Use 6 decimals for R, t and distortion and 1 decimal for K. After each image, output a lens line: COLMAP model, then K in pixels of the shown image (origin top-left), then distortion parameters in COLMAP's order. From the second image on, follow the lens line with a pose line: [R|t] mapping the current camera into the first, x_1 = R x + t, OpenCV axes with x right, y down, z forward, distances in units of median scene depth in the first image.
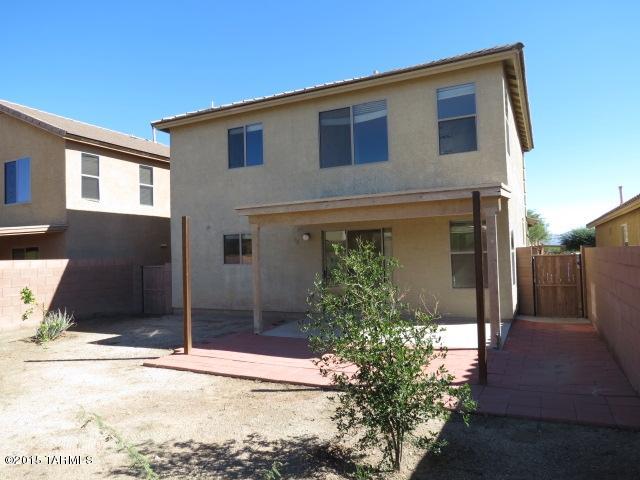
lens RADIAL K [[456.2, 0, 321.7], [0, 456.2, 240.1], [0, 0, 1]] dist [-0.008329, -0.000155]
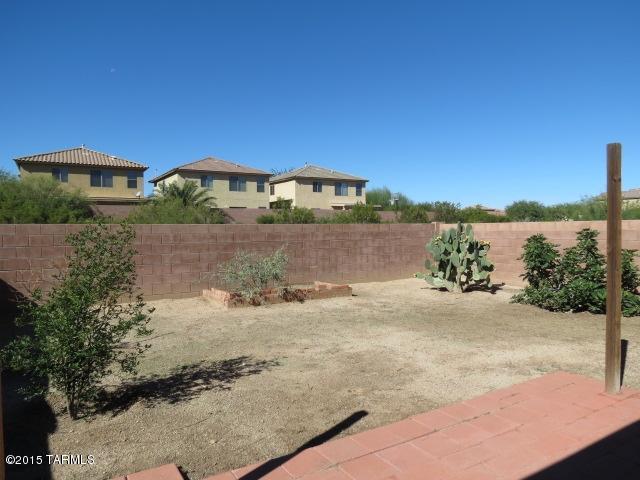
lens RADIAL K [[456.2, 0, 321.7], [0, 456.2, 240.1], [0, 0, 1]] dist [-0.008329, -0.000155]
pose [[-0.546834, 0.052700, -0.835581, 0.246571], [0.057479, 0.998025, 0.025328, 0.019989], [0.835266, -0.034178, -0.548783, 0.707022]]
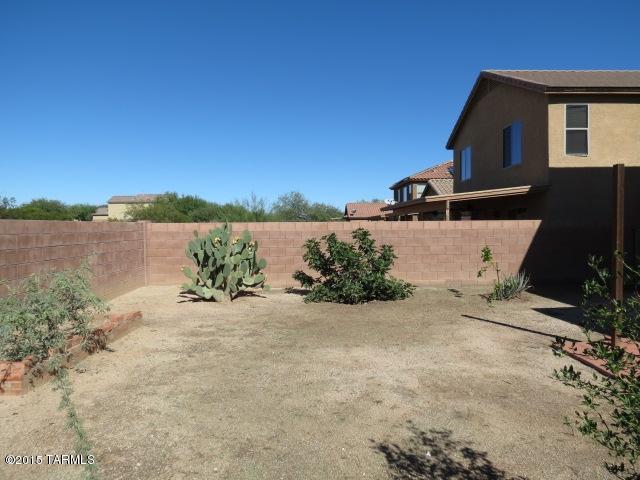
lens RADIAL K [[456.2, 0, 321.7], [0, 456.2, 240.1], [0, 0, 1]] dist [-0.008329, -0.000155]
pose [[0.460040, 0.050782, -0.886445, 0.101242], [0.028485, 0.997005, 0.071899, 0.002067], [0.887441, -0.058327, 0.457216, 0.156746]]
